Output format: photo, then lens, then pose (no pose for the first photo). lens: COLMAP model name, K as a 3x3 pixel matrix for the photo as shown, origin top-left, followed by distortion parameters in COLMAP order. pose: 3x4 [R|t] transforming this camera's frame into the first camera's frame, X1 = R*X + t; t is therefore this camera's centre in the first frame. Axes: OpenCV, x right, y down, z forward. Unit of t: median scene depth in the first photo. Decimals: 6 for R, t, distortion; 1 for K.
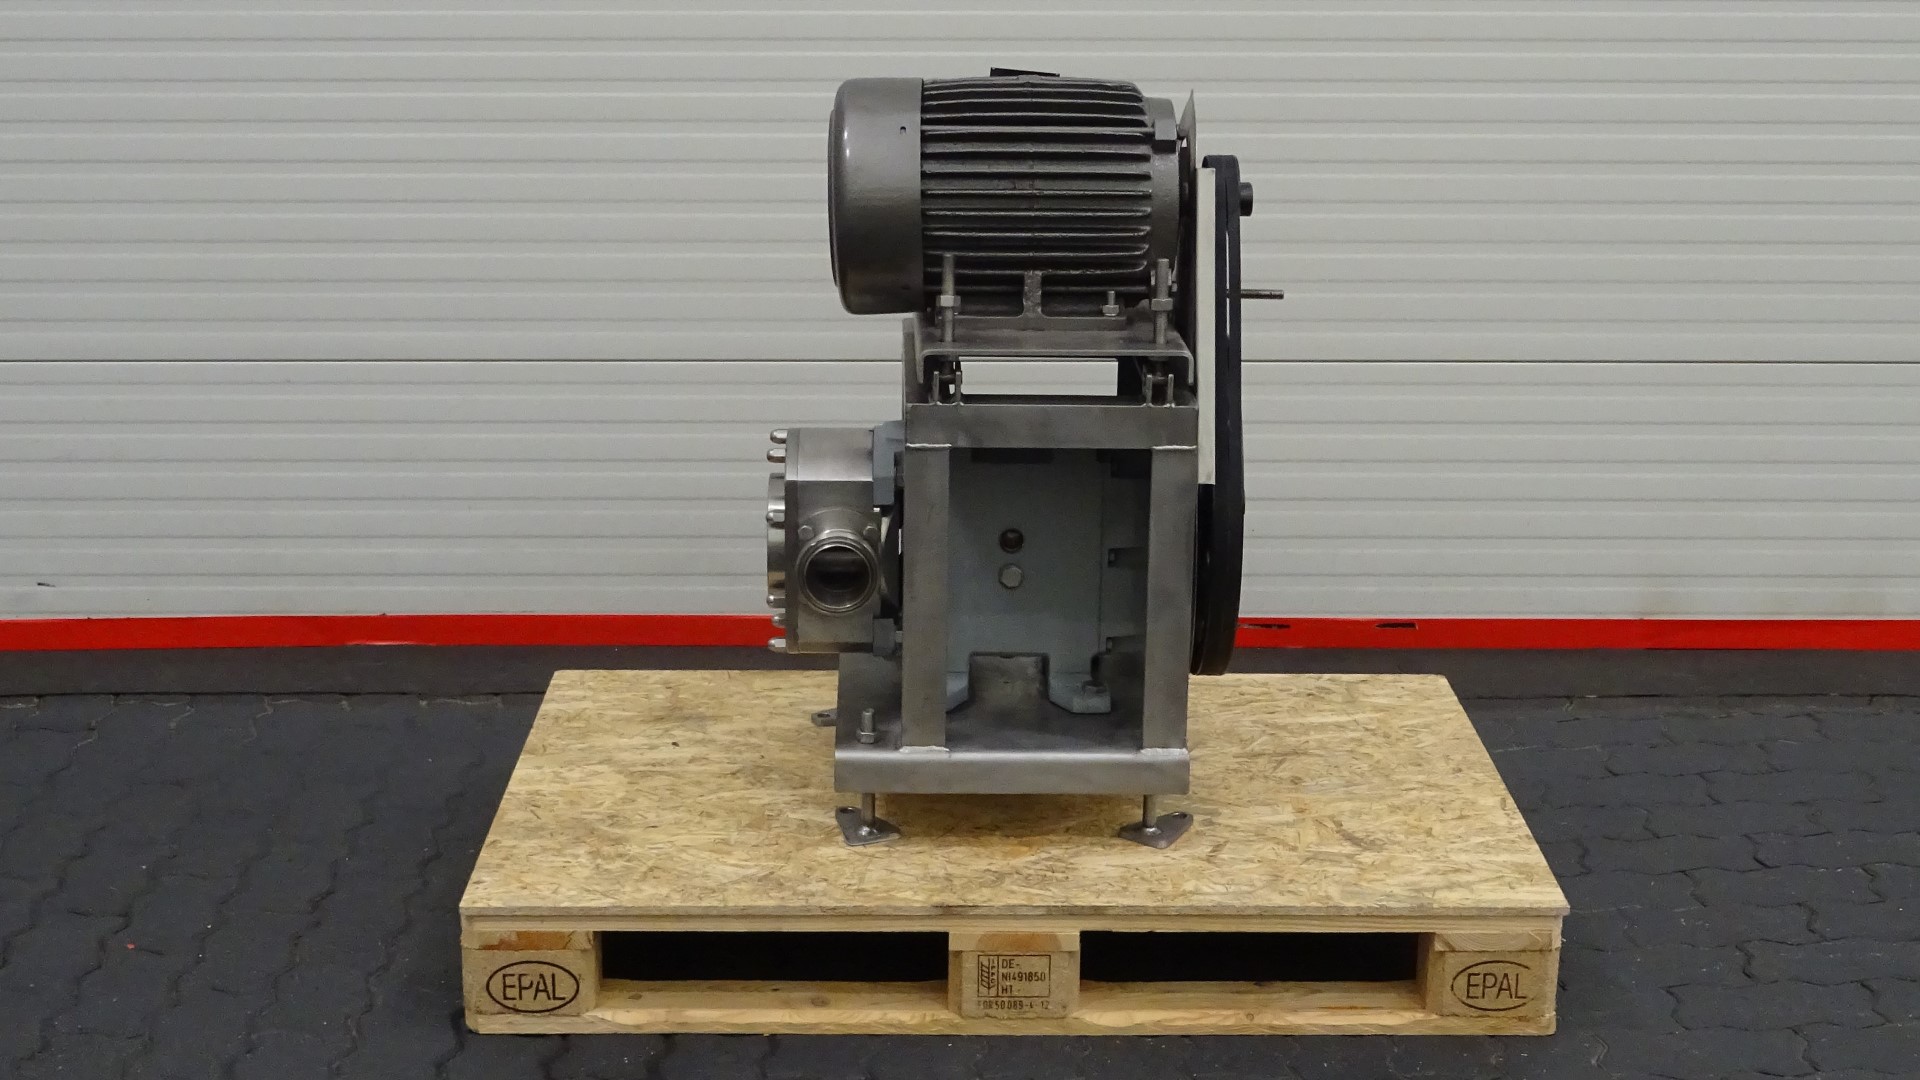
lens RADIAL K [[2642.2, 0, 962.4], [0, 2642.2, 528.3], [0, 0, 1]] dist [0.016615, 0.000000]
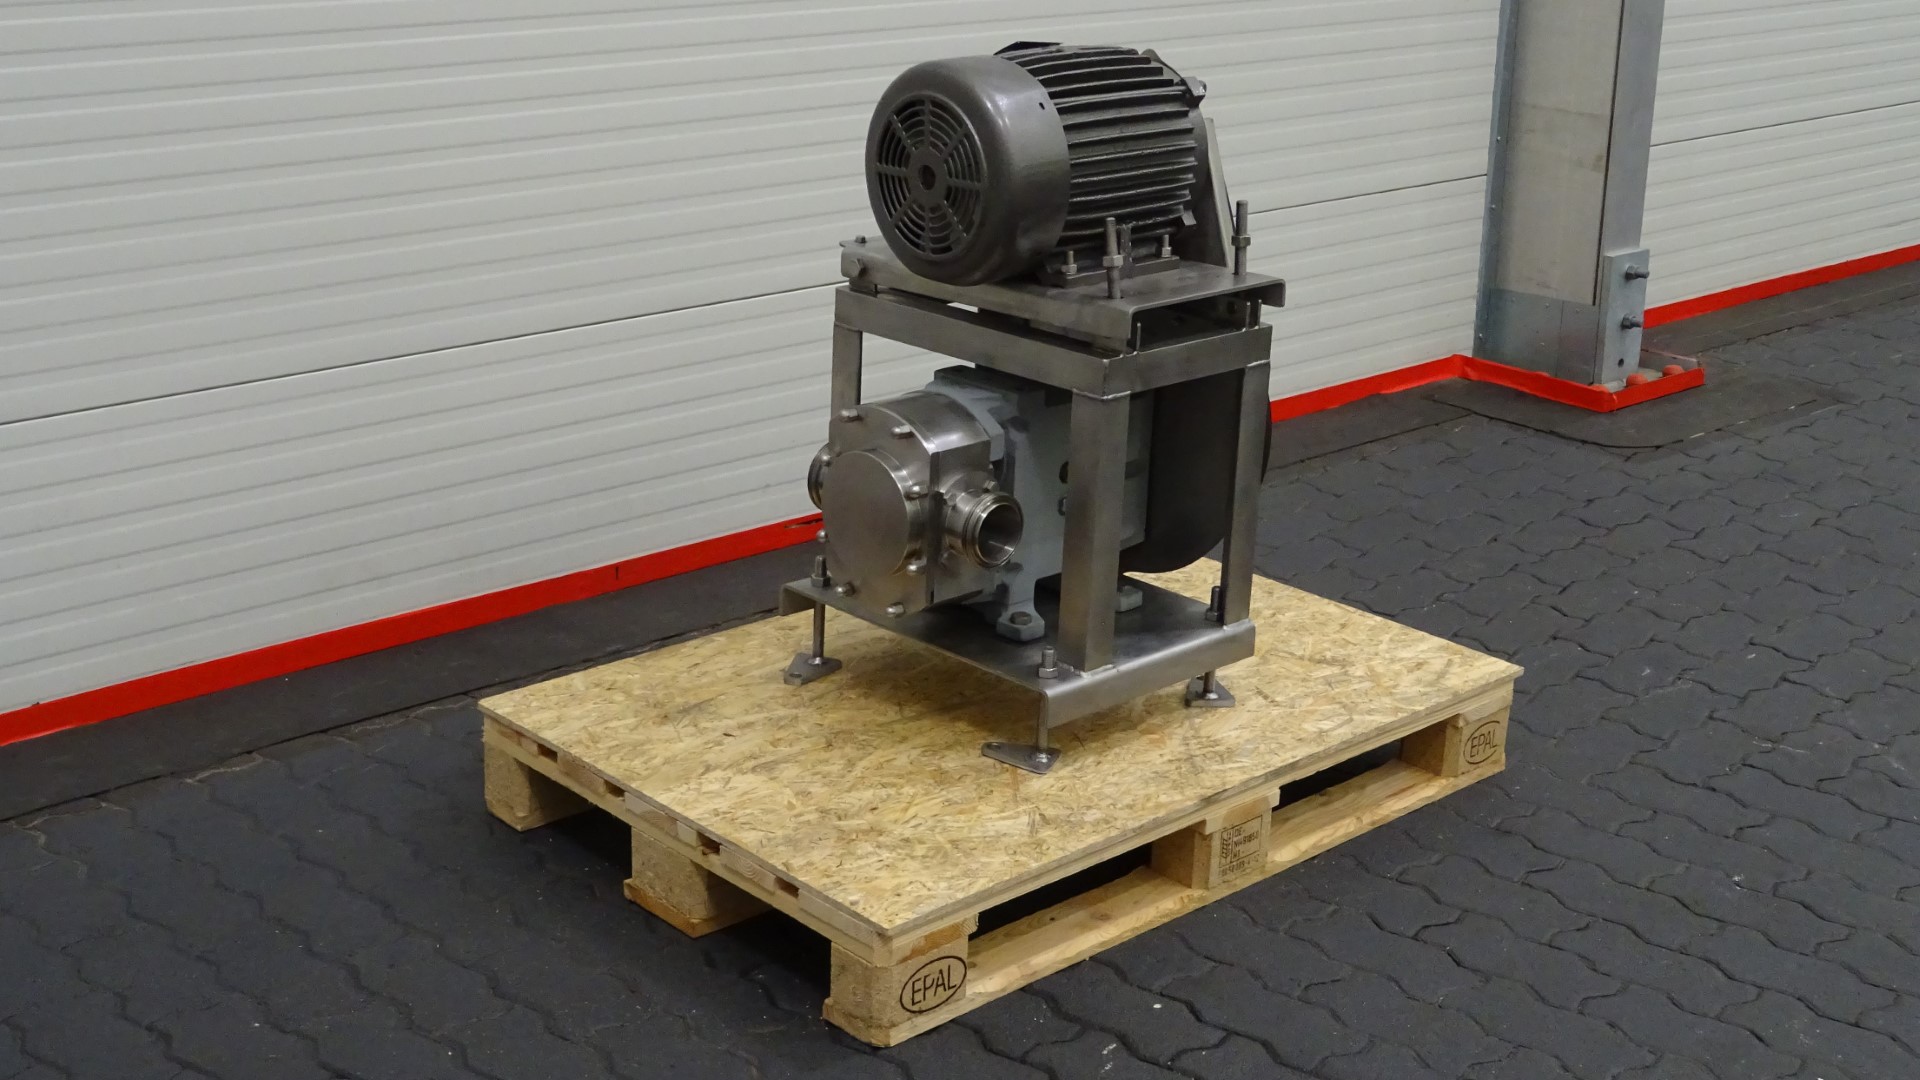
lens RADIAL K [[2233.8, 0, 958.7], [0, 2233.8, 554.9], [0, 0, 1]] dist [0.012405, 0.000000]
pose [[0.757533, -0.202752, 0.620512, -0.639489], [0.155188, 0.979227, 0.130506, -0.095756], [-0.634083, -0.002567, 0.773261, 0.325858]]
